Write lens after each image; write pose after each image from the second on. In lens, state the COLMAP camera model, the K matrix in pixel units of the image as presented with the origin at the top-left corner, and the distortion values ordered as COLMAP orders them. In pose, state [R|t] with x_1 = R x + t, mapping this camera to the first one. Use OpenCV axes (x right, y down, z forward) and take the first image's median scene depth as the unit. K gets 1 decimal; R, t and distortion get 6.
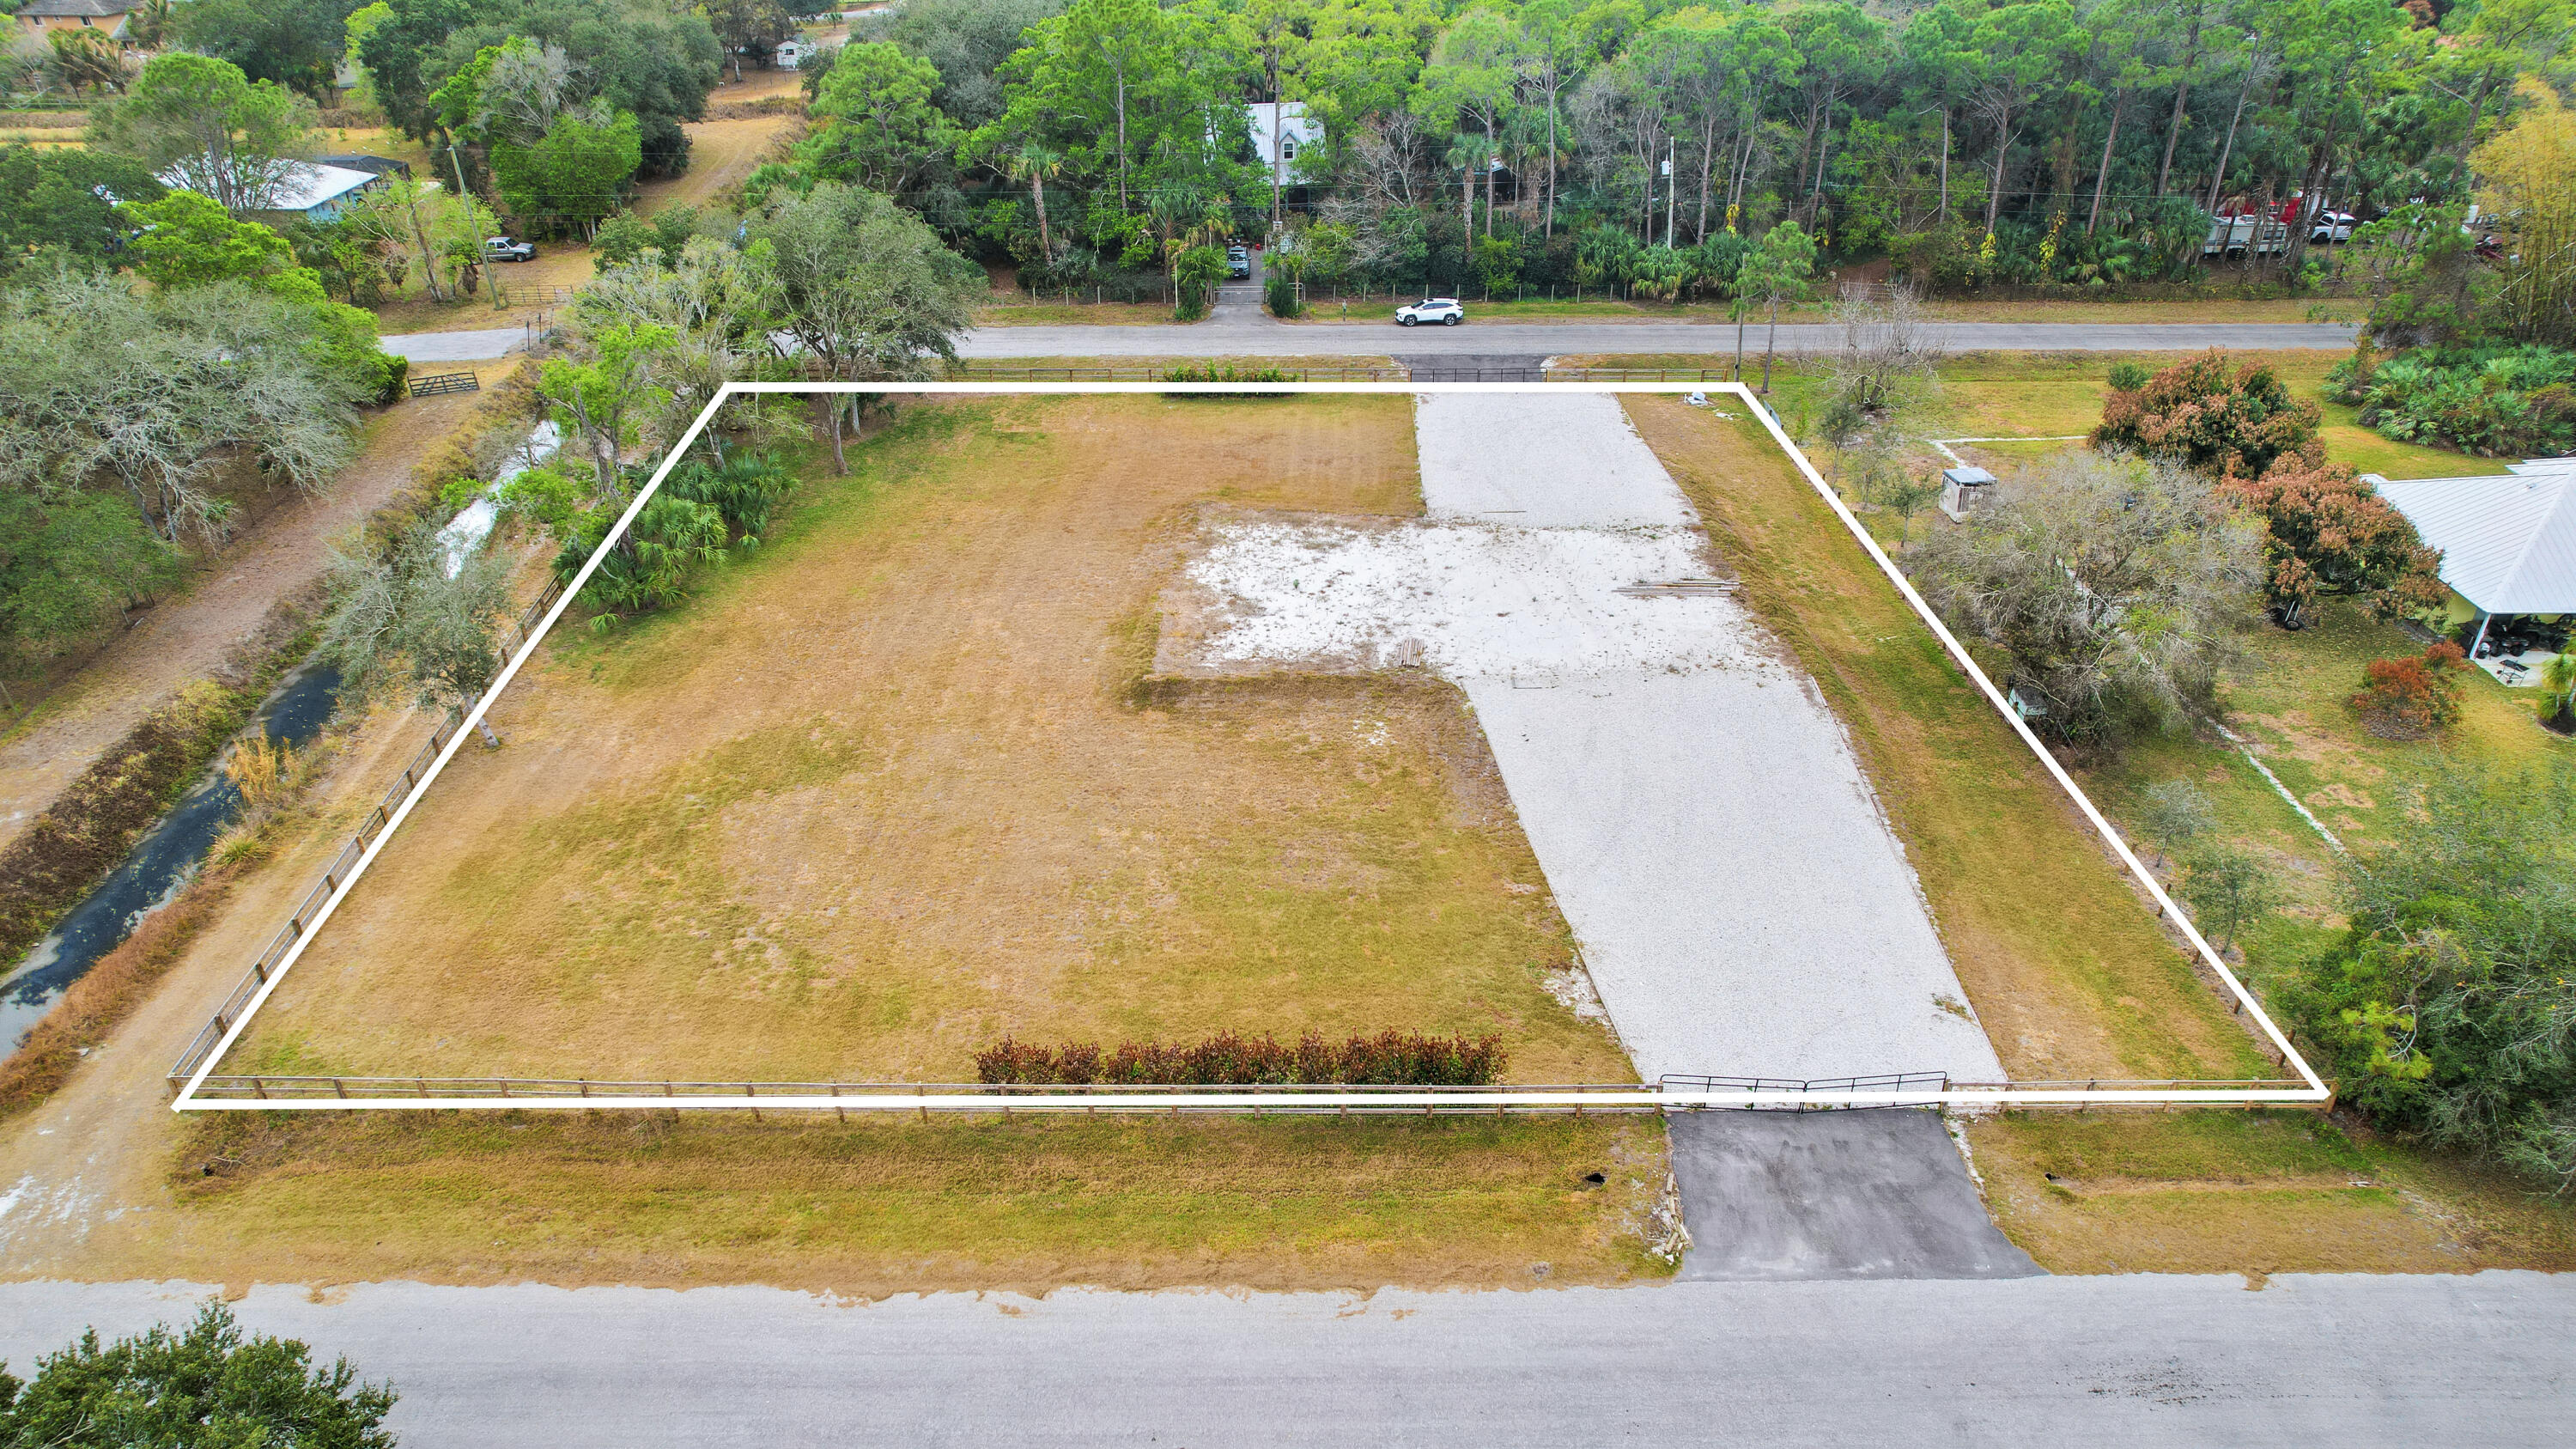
lens RADIAL K [[1642.6, 0, 1287.6], [0, 1642.6, 731.9], [0, 0, 1]] dist [-0.086171, 0.079606]
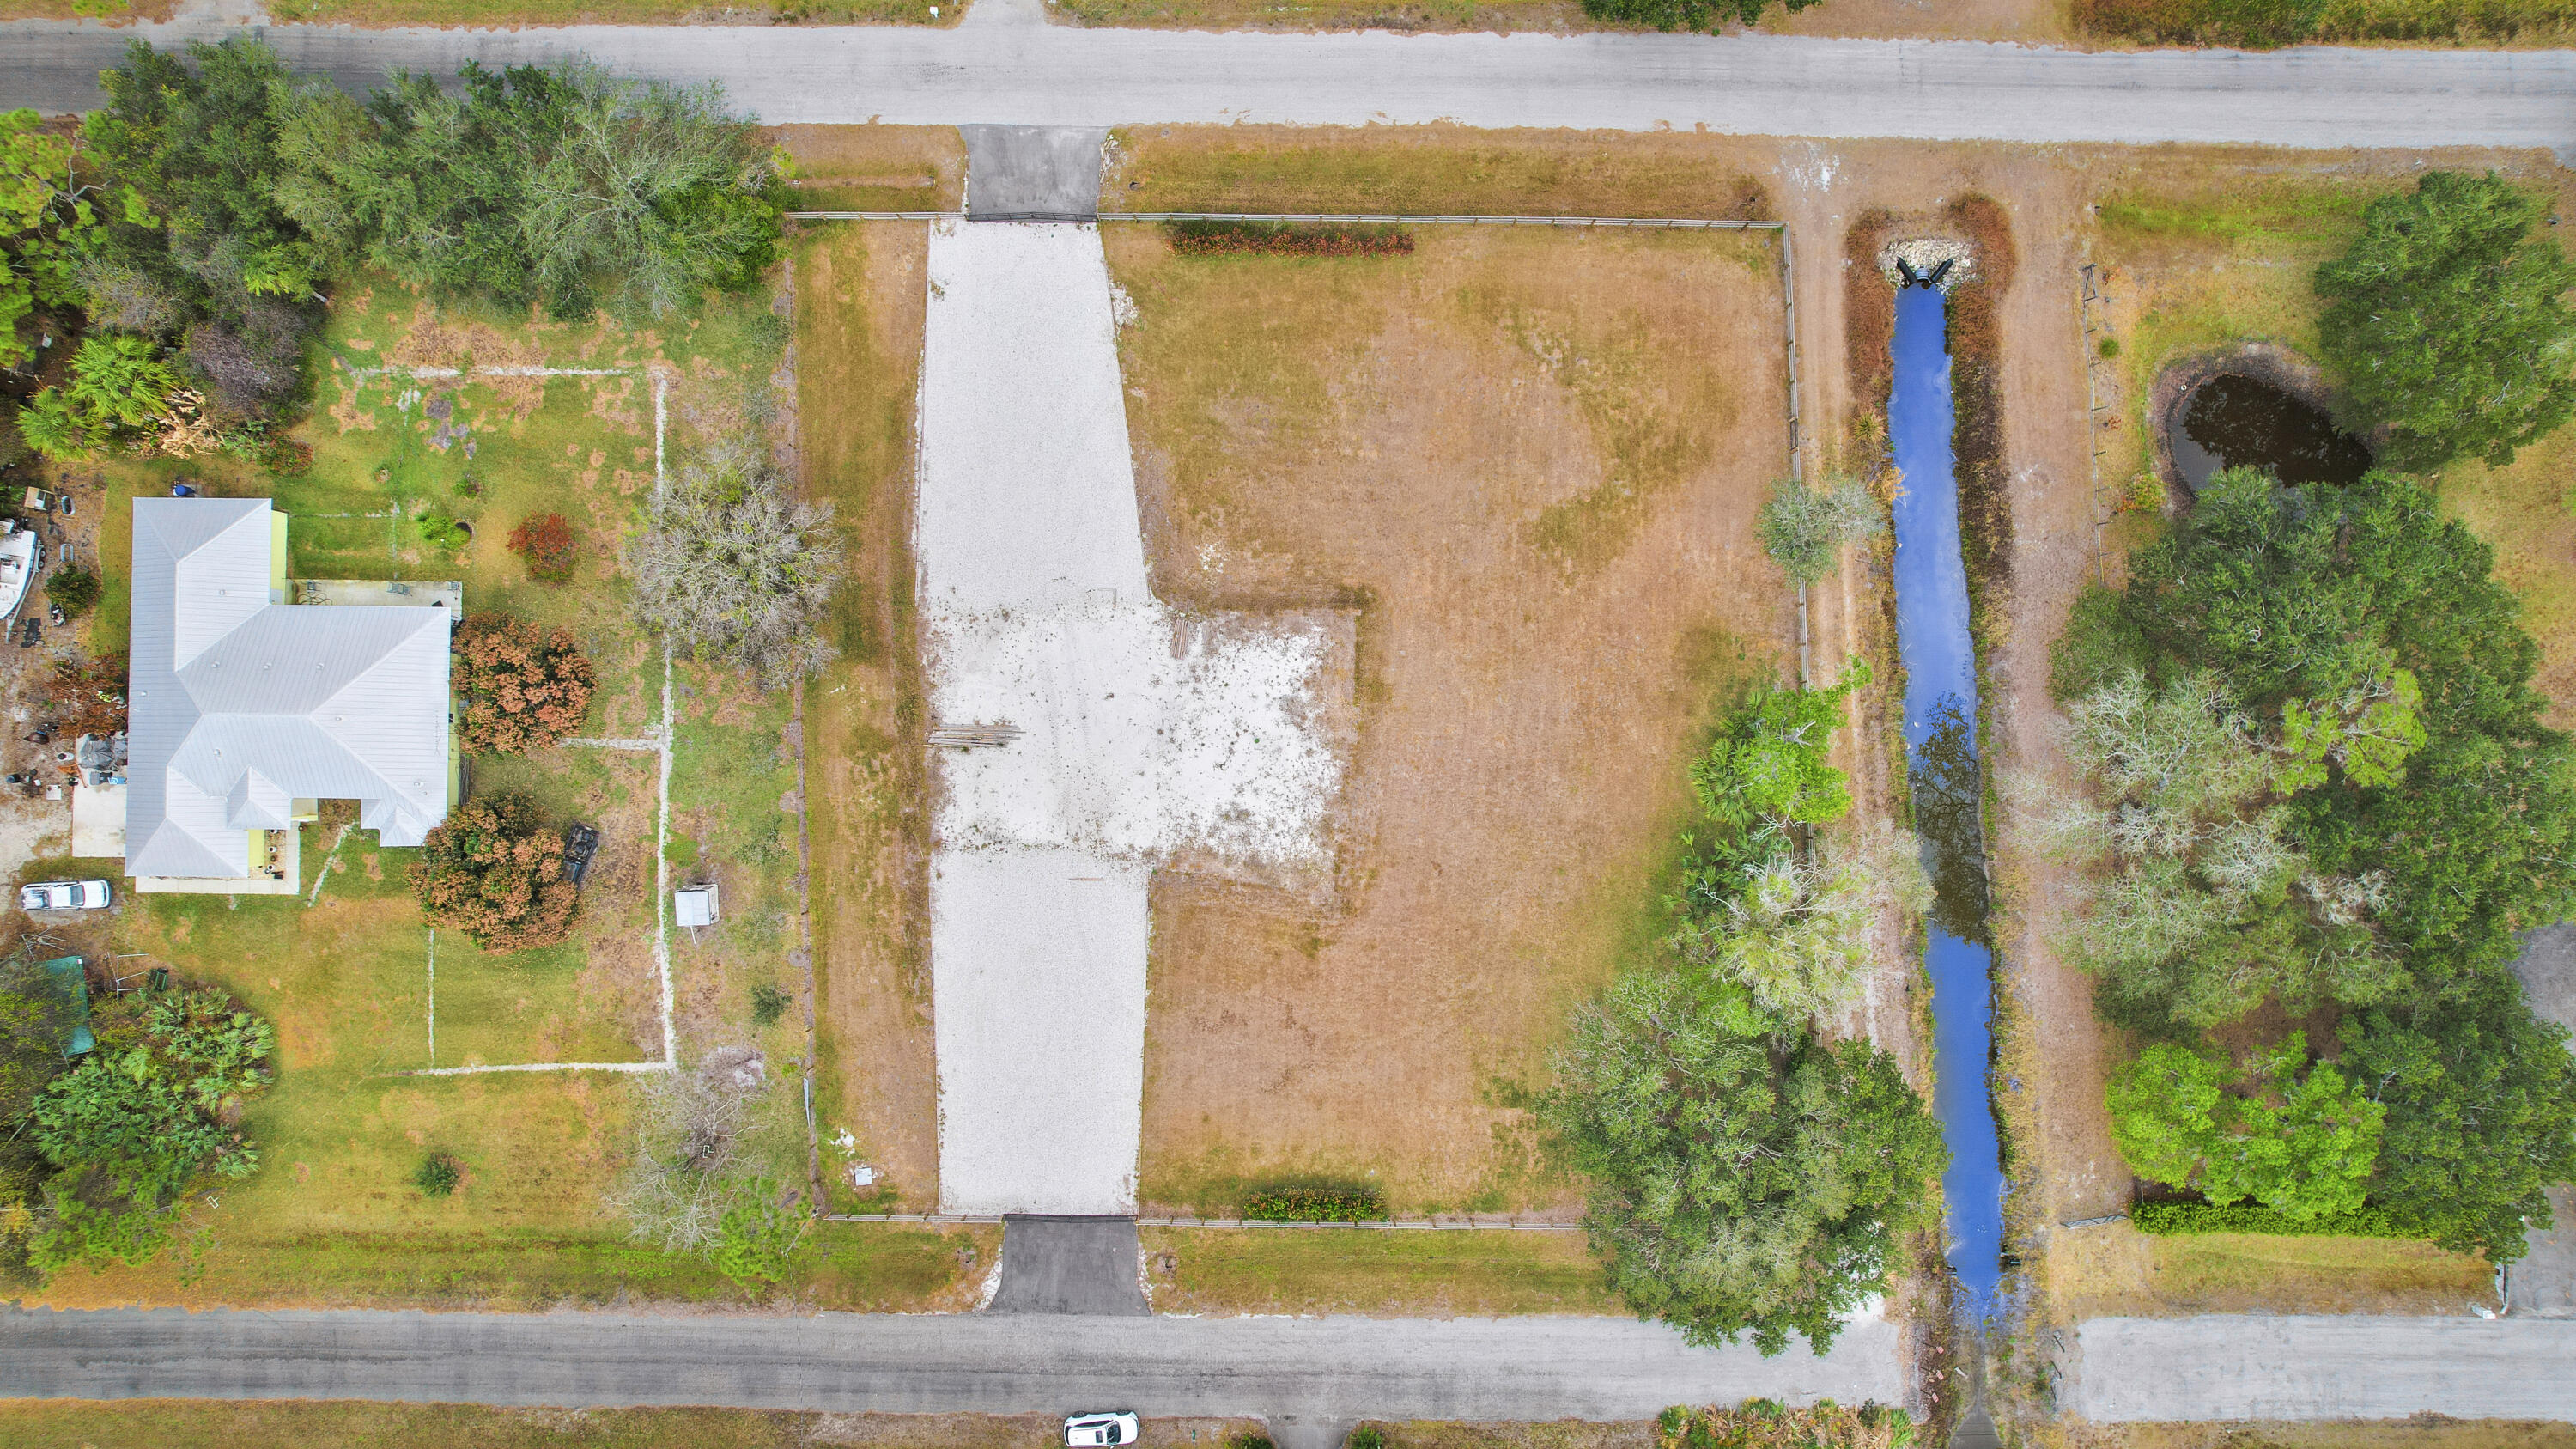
lens RADIAL K [[1642.6, 0, 1287.6], [0, 1642.6, 731.9], [0, 0, 1]] dist [-0.086171, 0.079606]
pose [[-0.999945, -0.010127, 0.002572, -0.025517], [0.007356, -0.507404, 0.861677, -1.364127], [-0.007421, 0.861649, 0.507451, 0.331380]]
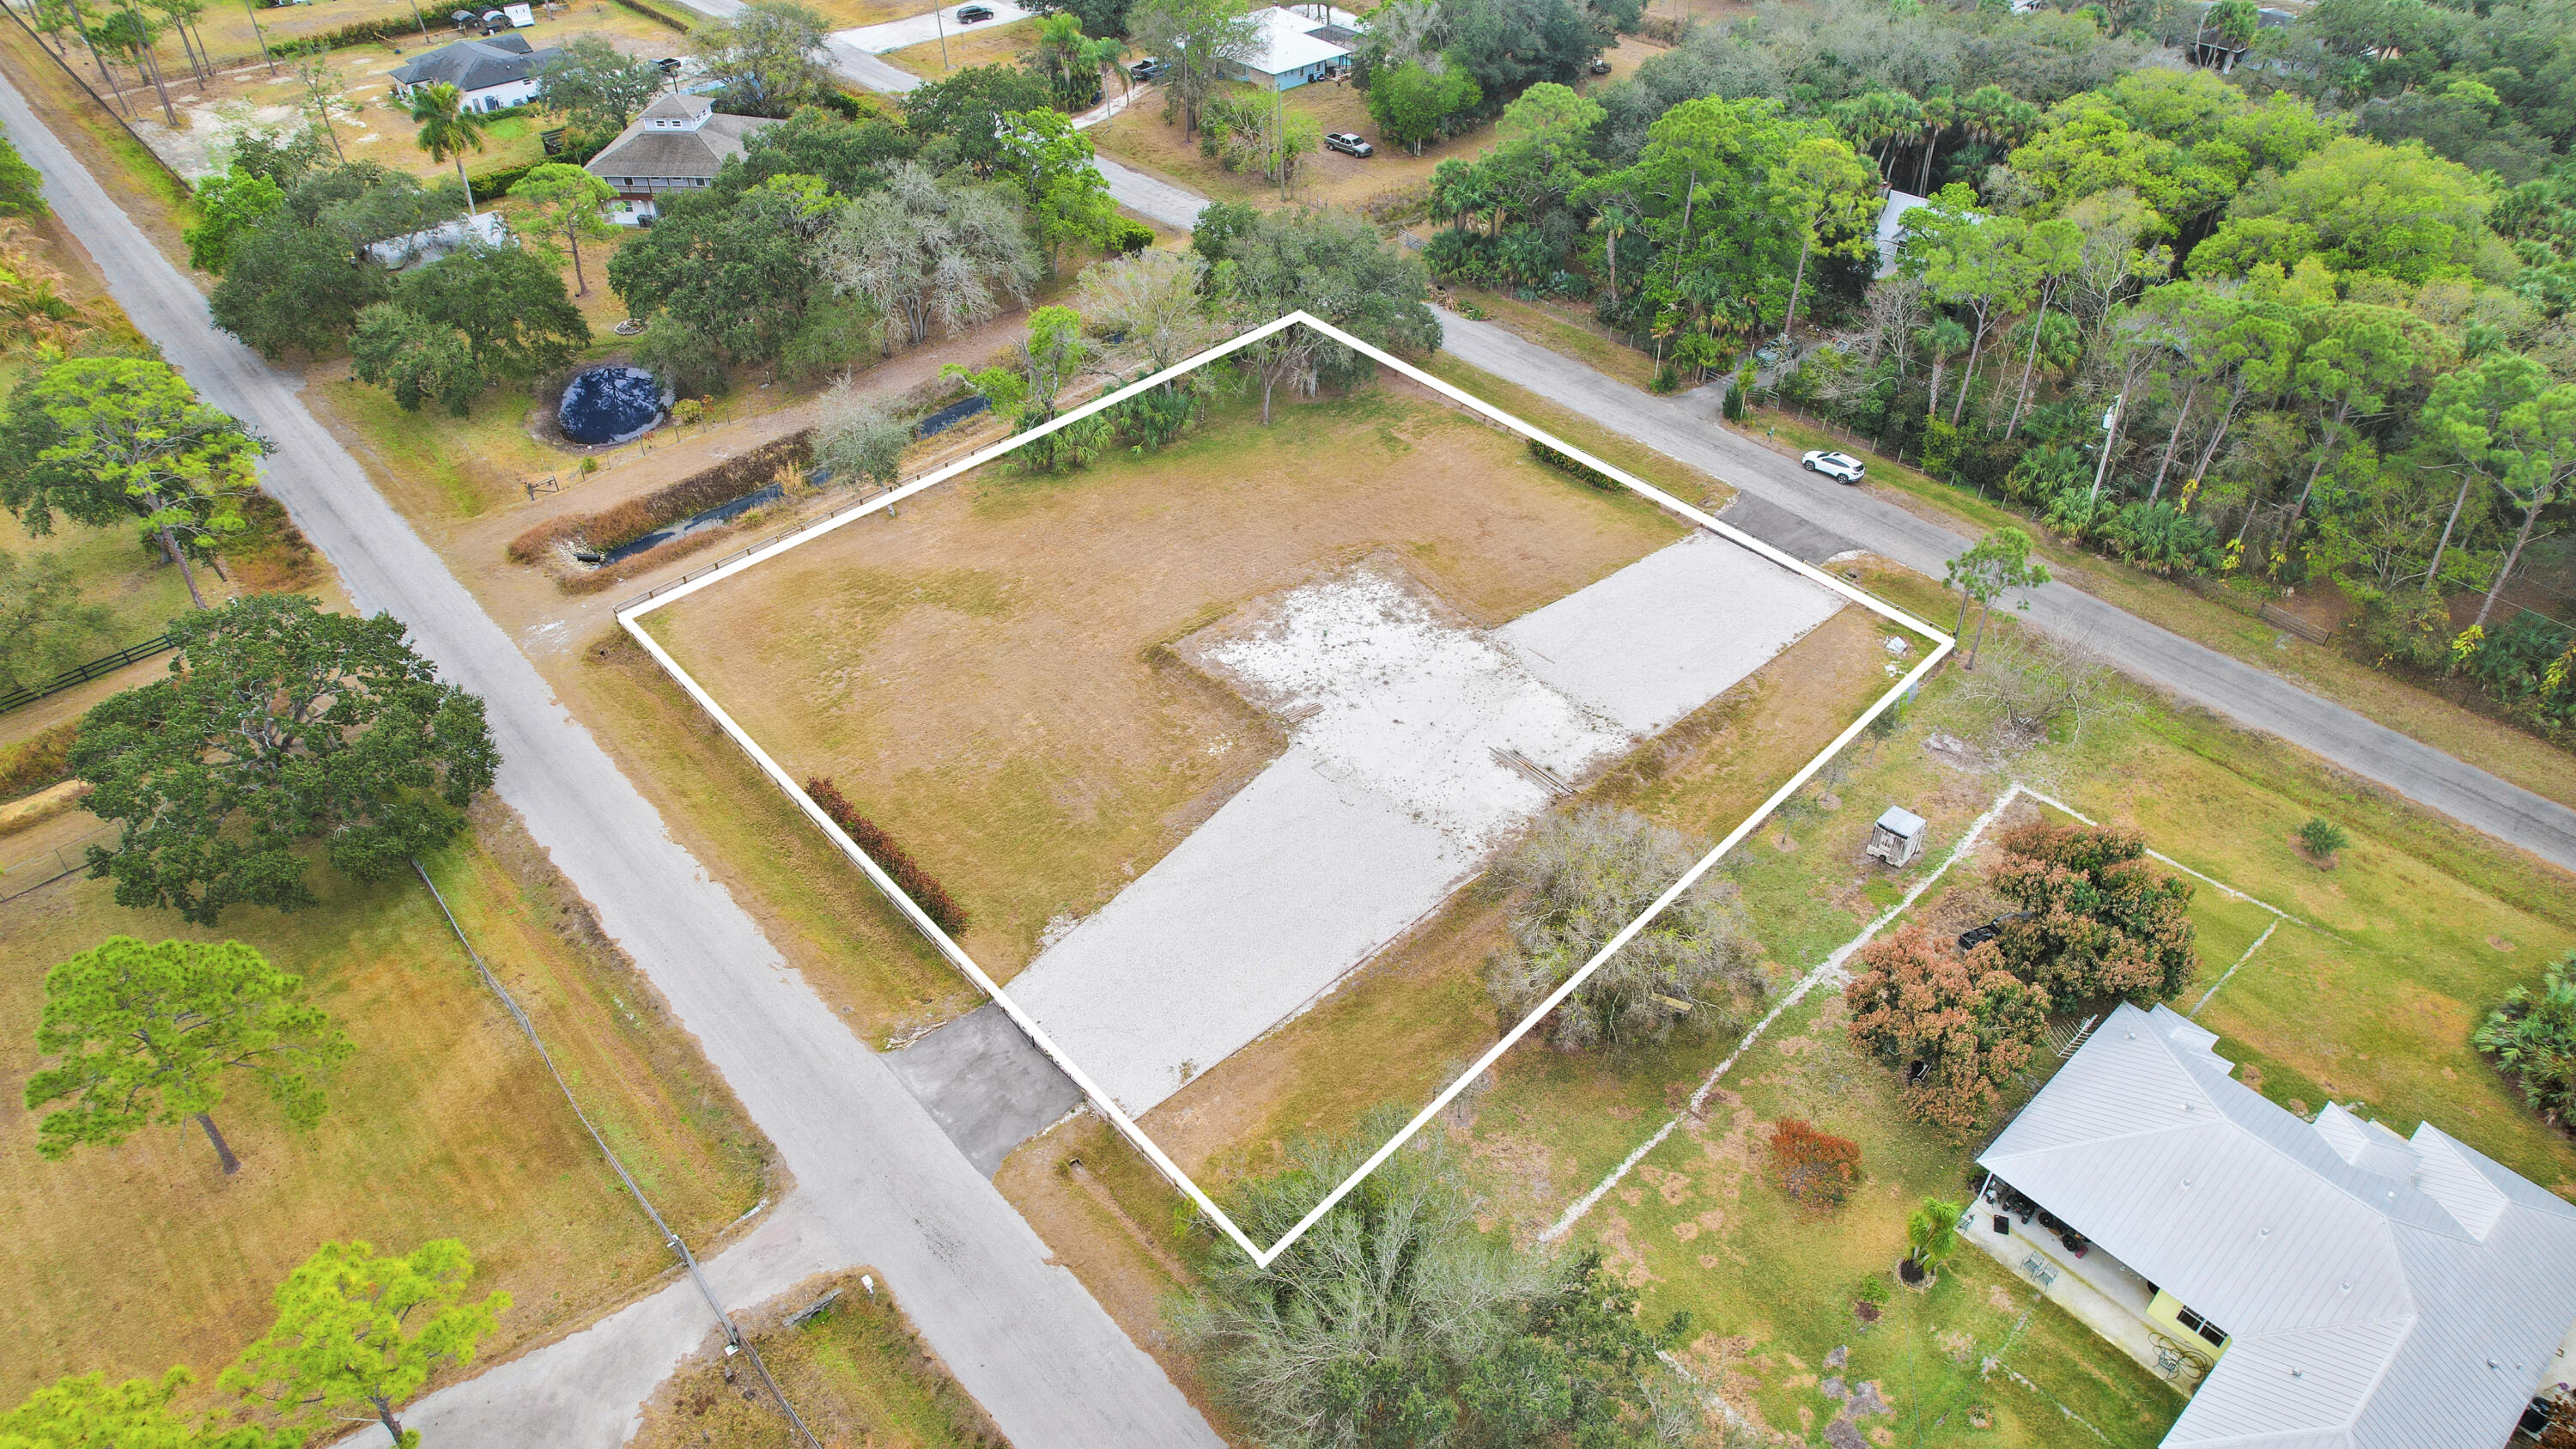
lens RADIAL K [[1644.0, 0, 1285.7], [0, 1644.0, 729.2], [0, 0, 1]] dist [-0.078721, 0.069208]
pose [[0.668847, 0.474298, -0.572437, 0.890231], [-0.386108, 0.879657, 0.277712, -0.426849], [0.635267, 0.035276, 0.771487, -0.101985]]
